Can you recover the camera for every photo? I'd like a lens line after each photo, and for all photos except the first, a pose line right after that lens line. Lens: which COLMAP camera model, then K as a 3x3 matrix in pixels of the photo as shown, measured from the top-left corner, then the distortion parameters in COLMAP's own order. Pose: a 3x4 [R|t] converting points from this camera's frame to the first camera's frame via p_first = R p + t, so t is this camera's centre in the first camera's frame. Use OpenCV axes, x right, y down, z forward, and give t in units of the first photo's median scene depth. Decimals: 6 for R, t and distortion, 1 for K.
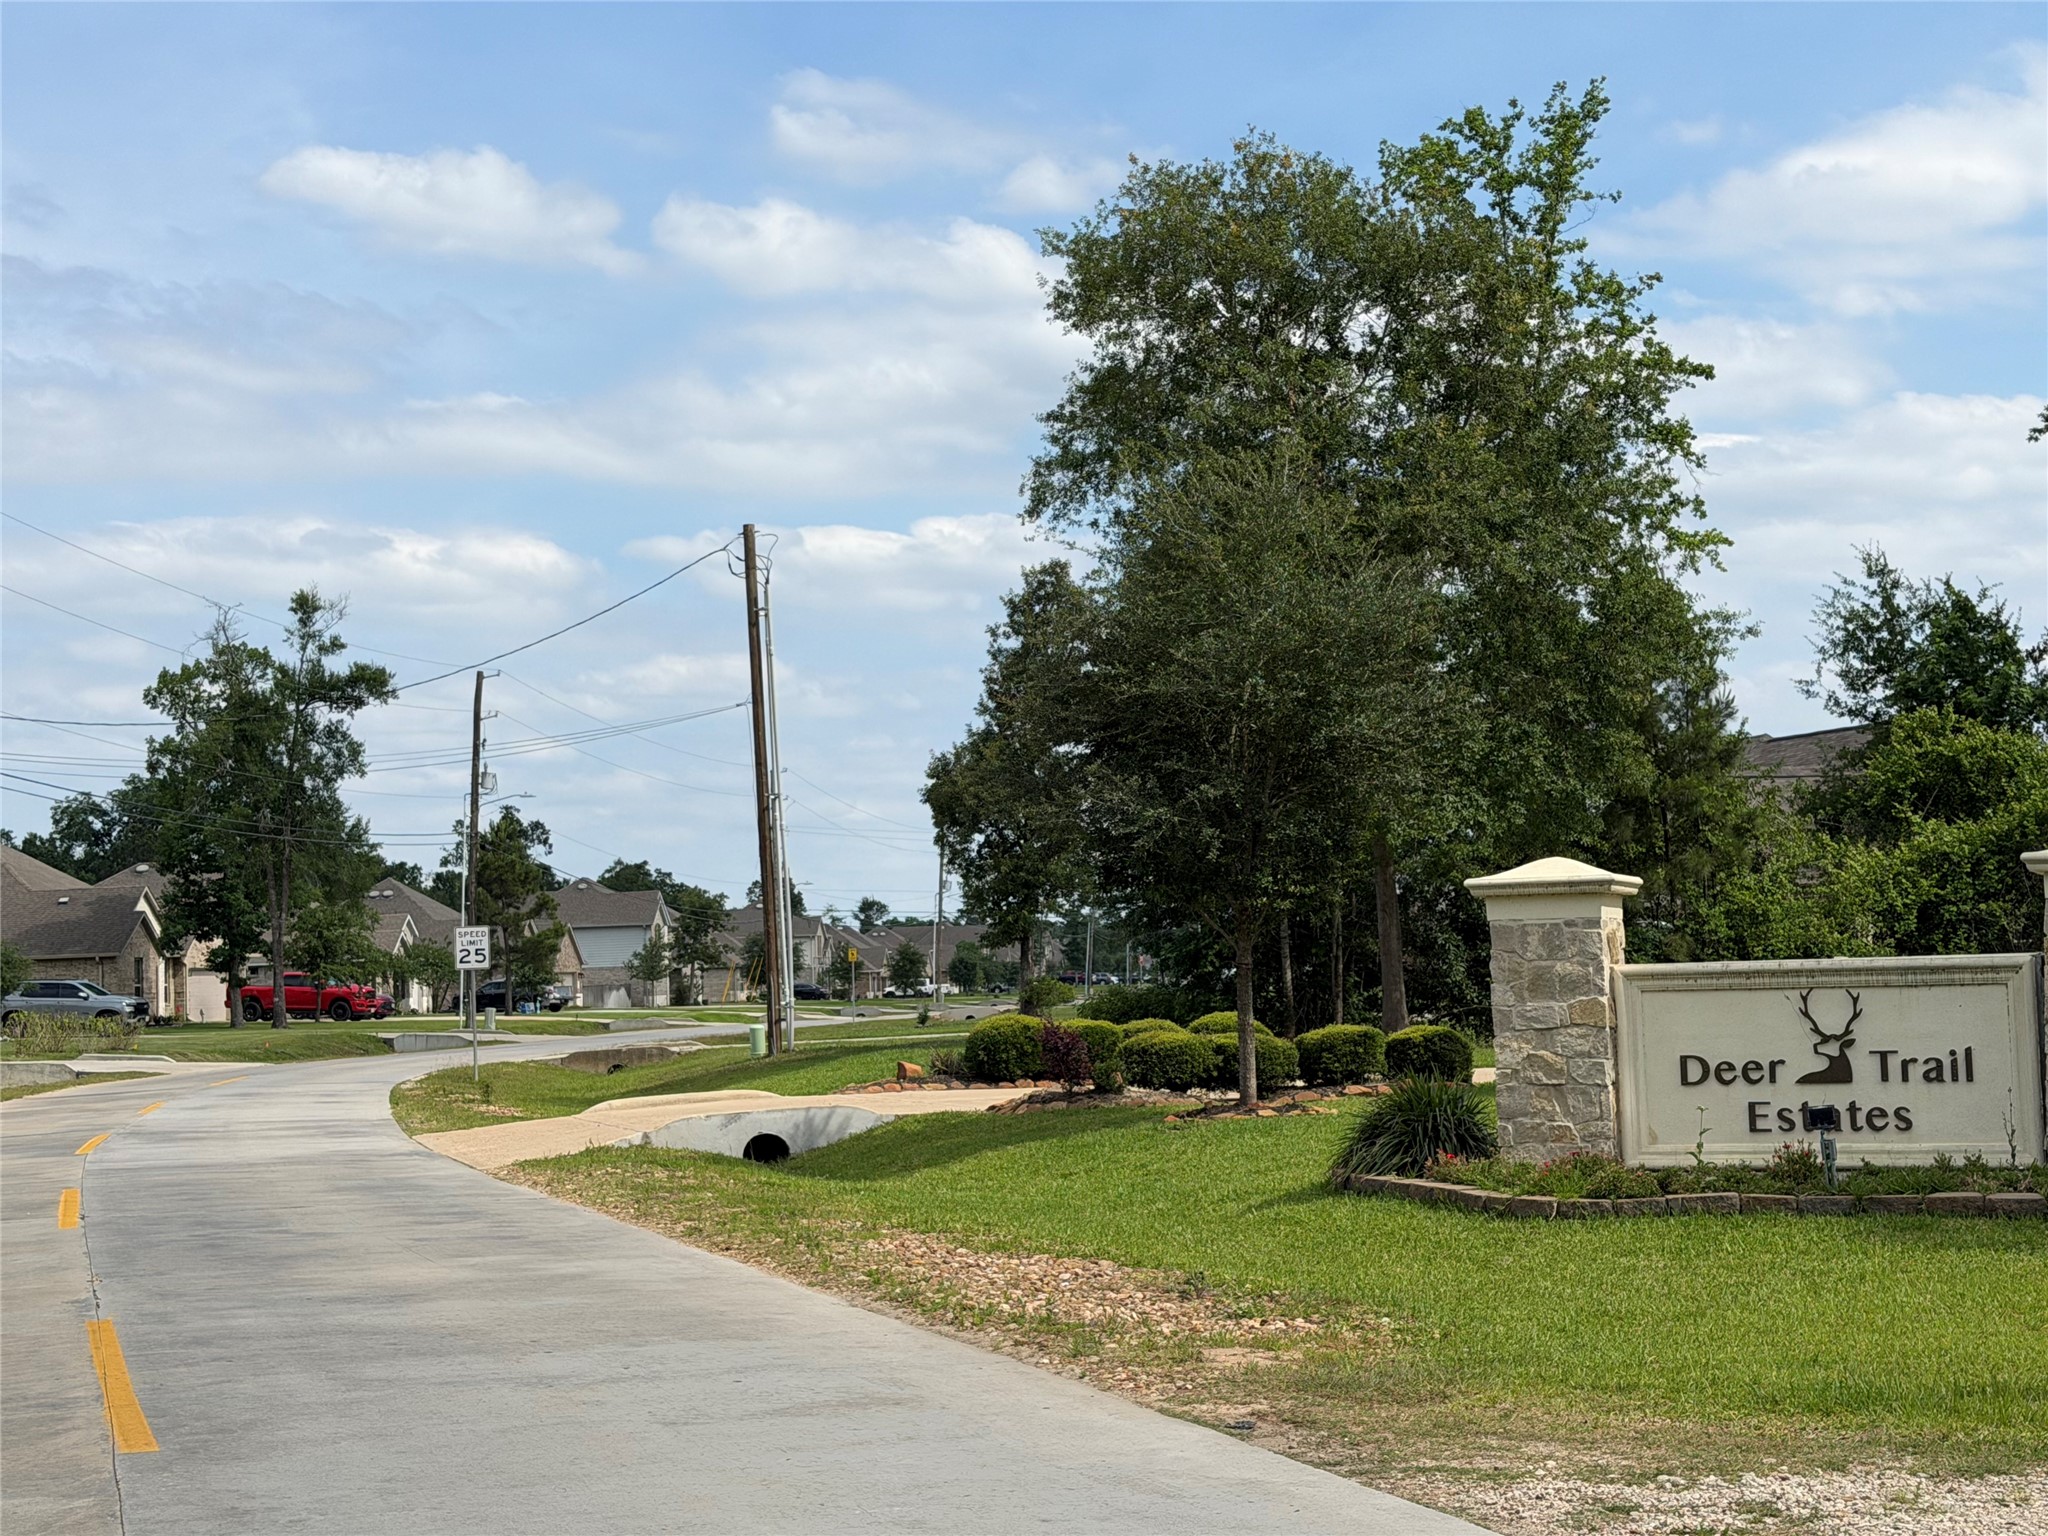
lens RADIAL K [[3359.3, 0, 1026.6], [0, 3359.3, 768.5], [0, 0, 1]] dist [0.124221, 0.000000]
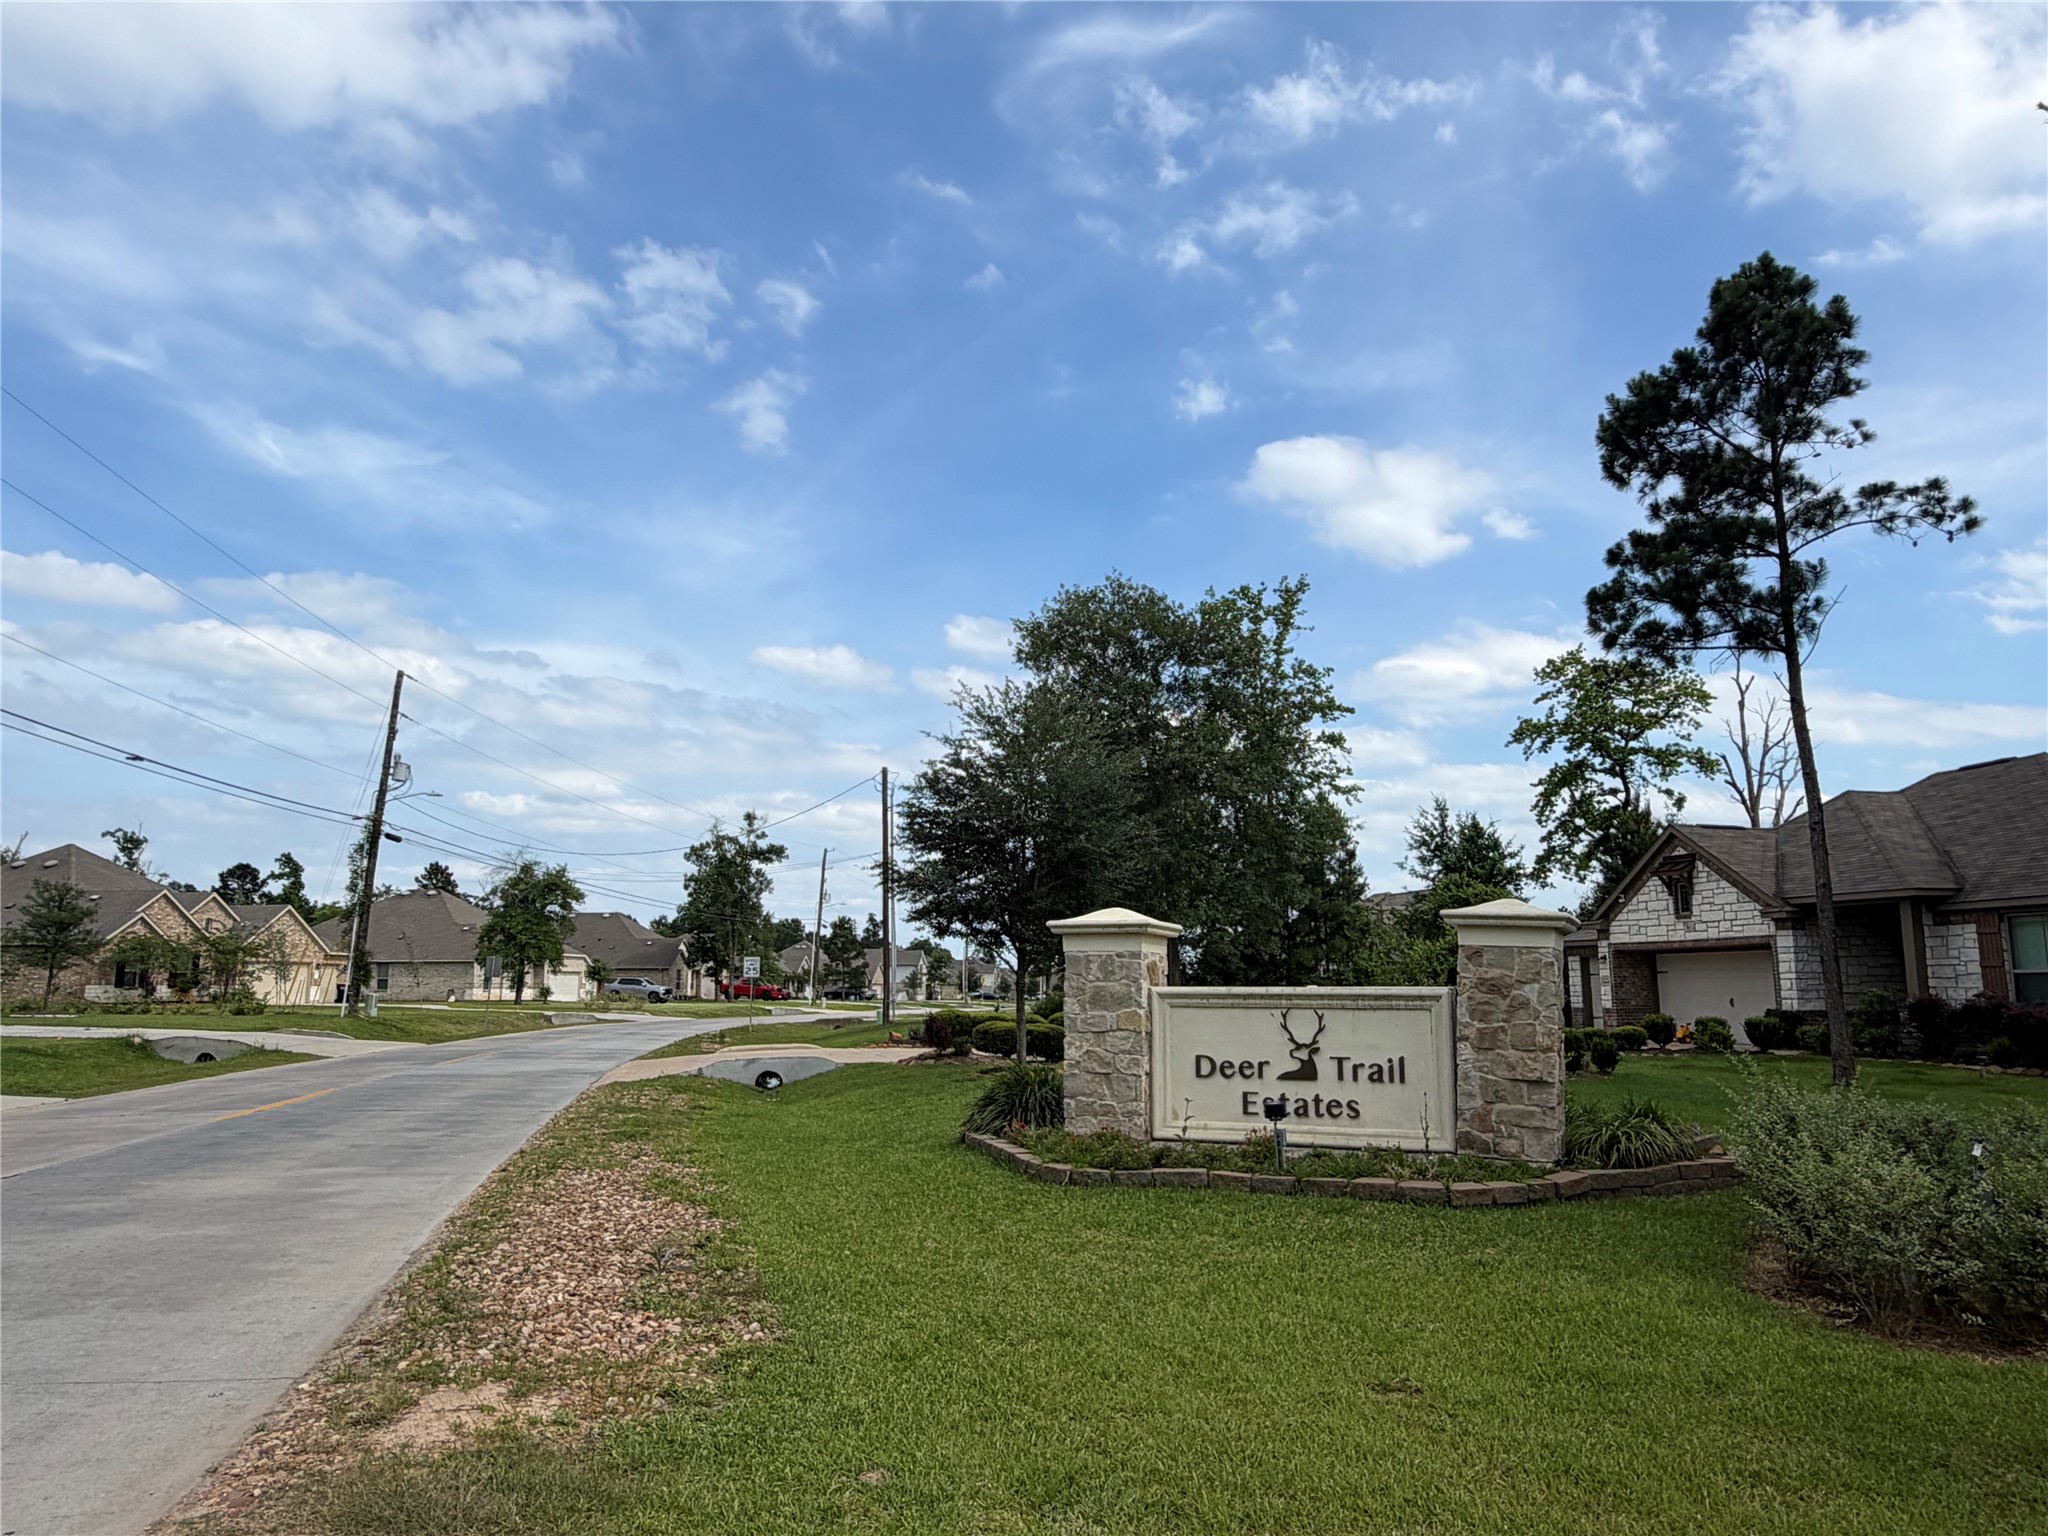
lens RADIAL K [[1373.3, 0, 1033.2], [0, 1373.3, 799.7], [0, 0, 1]] dist [-0.002043, -0.000964]
pose [[0.998015, 0.027686, -0.056567, 0.057100], [-0.031996, 0.996536, -0.076758, 0.009833], [0.054245, 0.078415, 0.995444, 0.159643]]
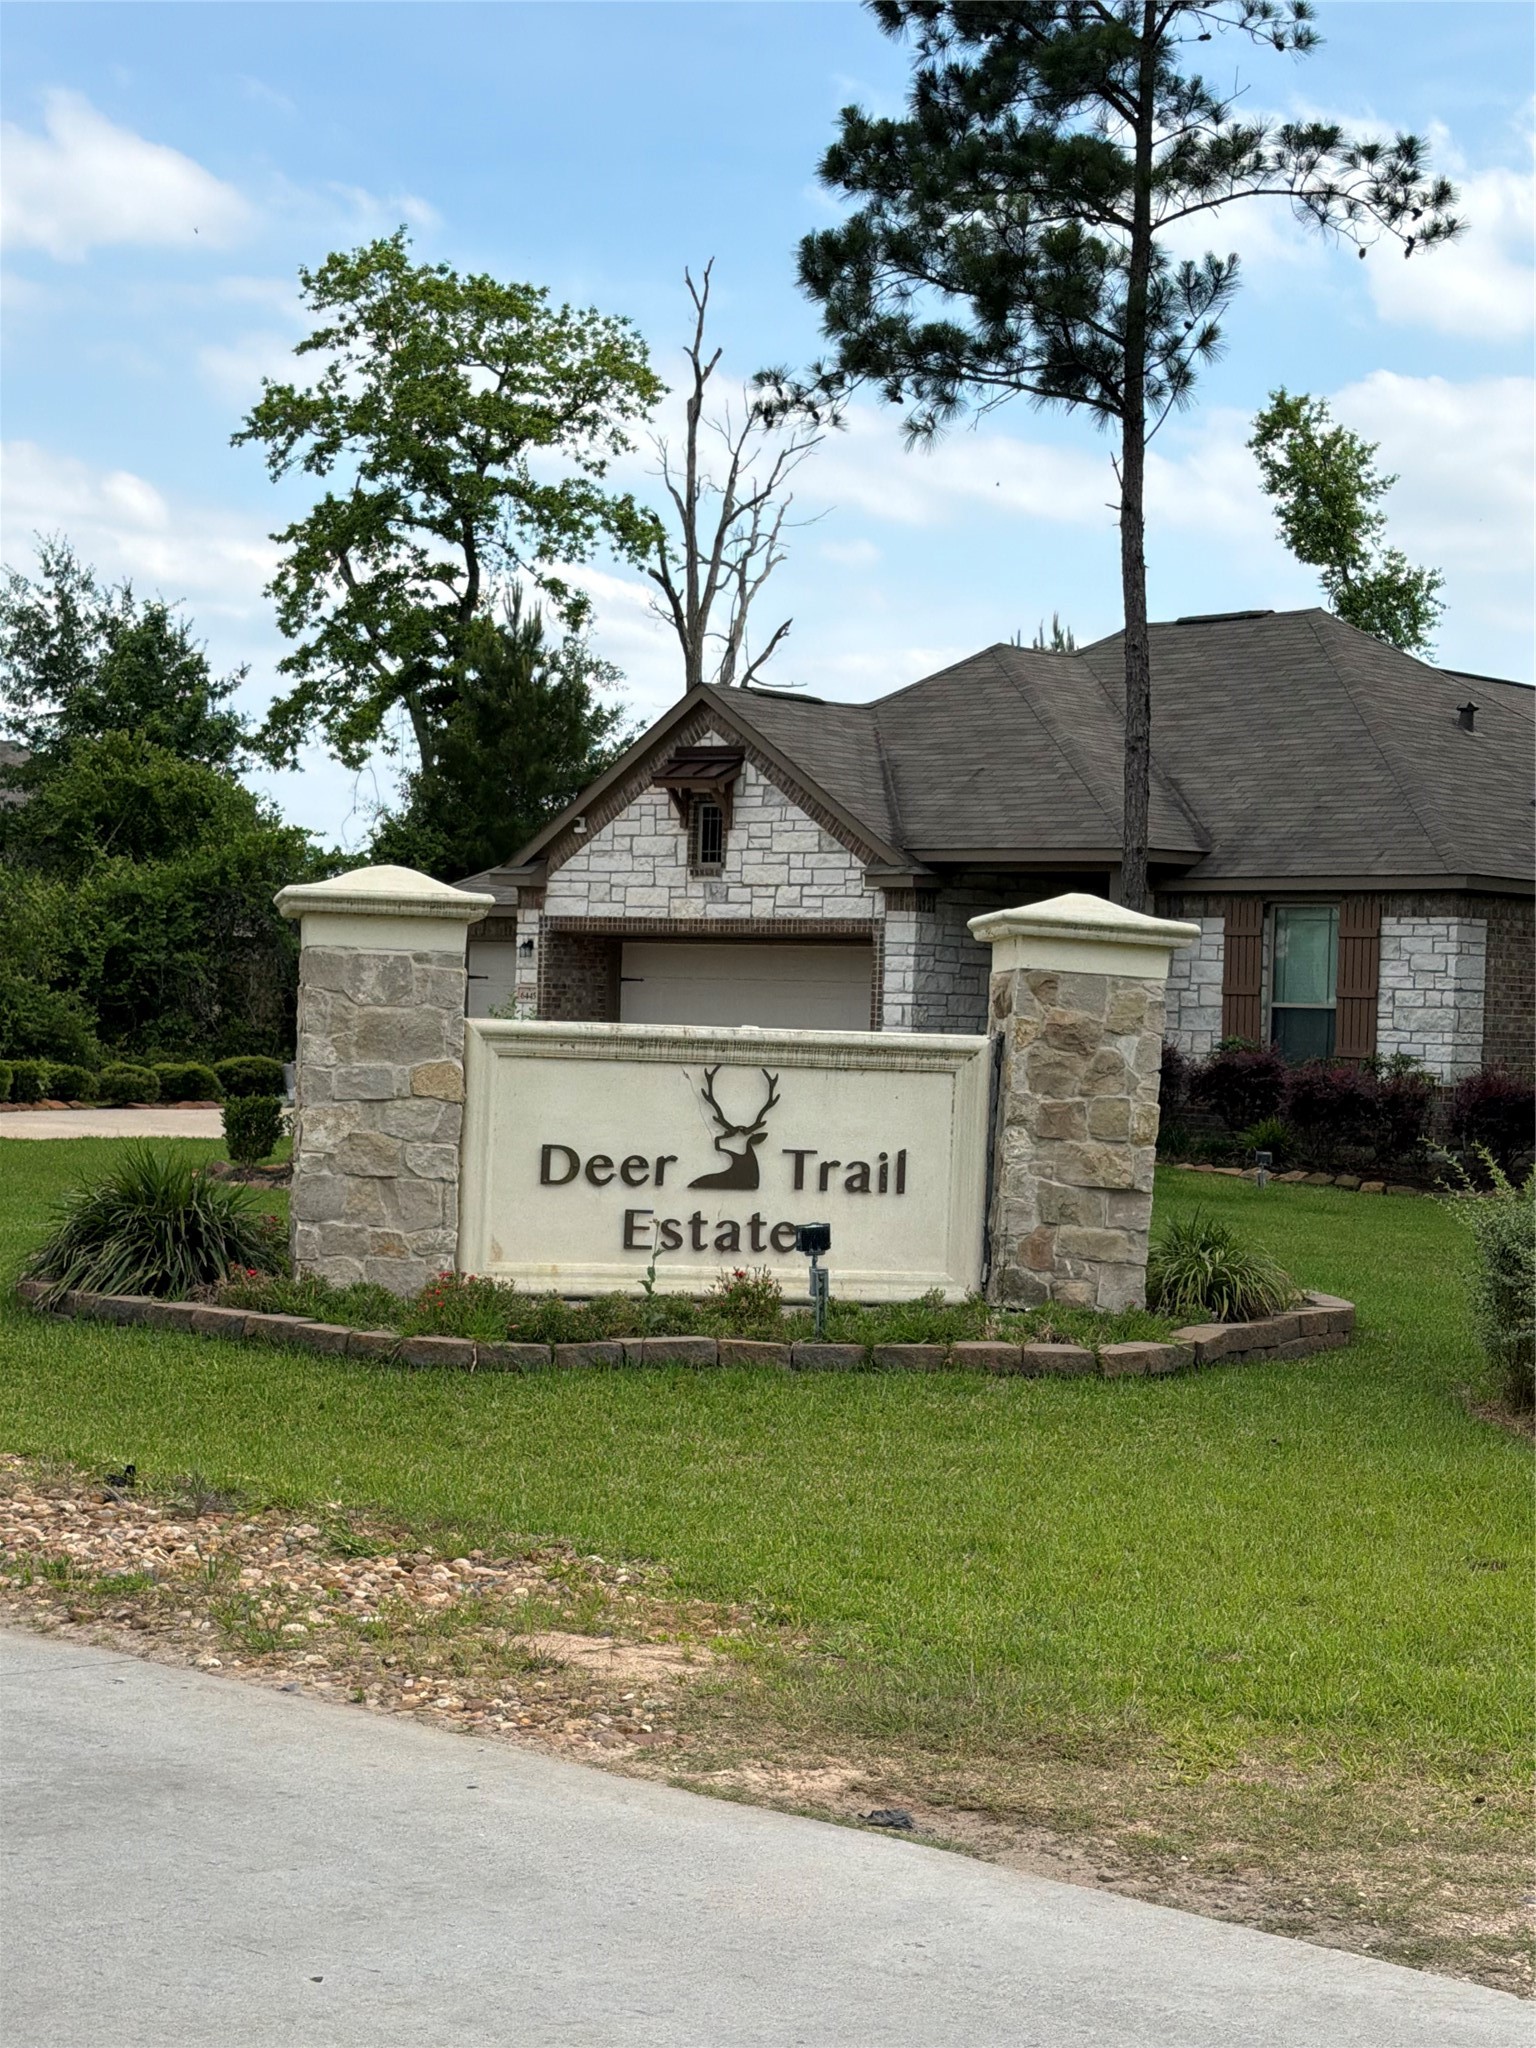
lens RADIAL K [[3511.8, 0, 707.4], [0, 3511.8, 1112.0], [0, 0, 1]] dist [0.106383, 0.000000]
pose [[0.866253, 0.048491, 0.497246, -0.058778], [-0.091969, 0.993747, 0.063310, 0.009250], [-0.491067, -0.100574, 0.865296, 0.113543]]
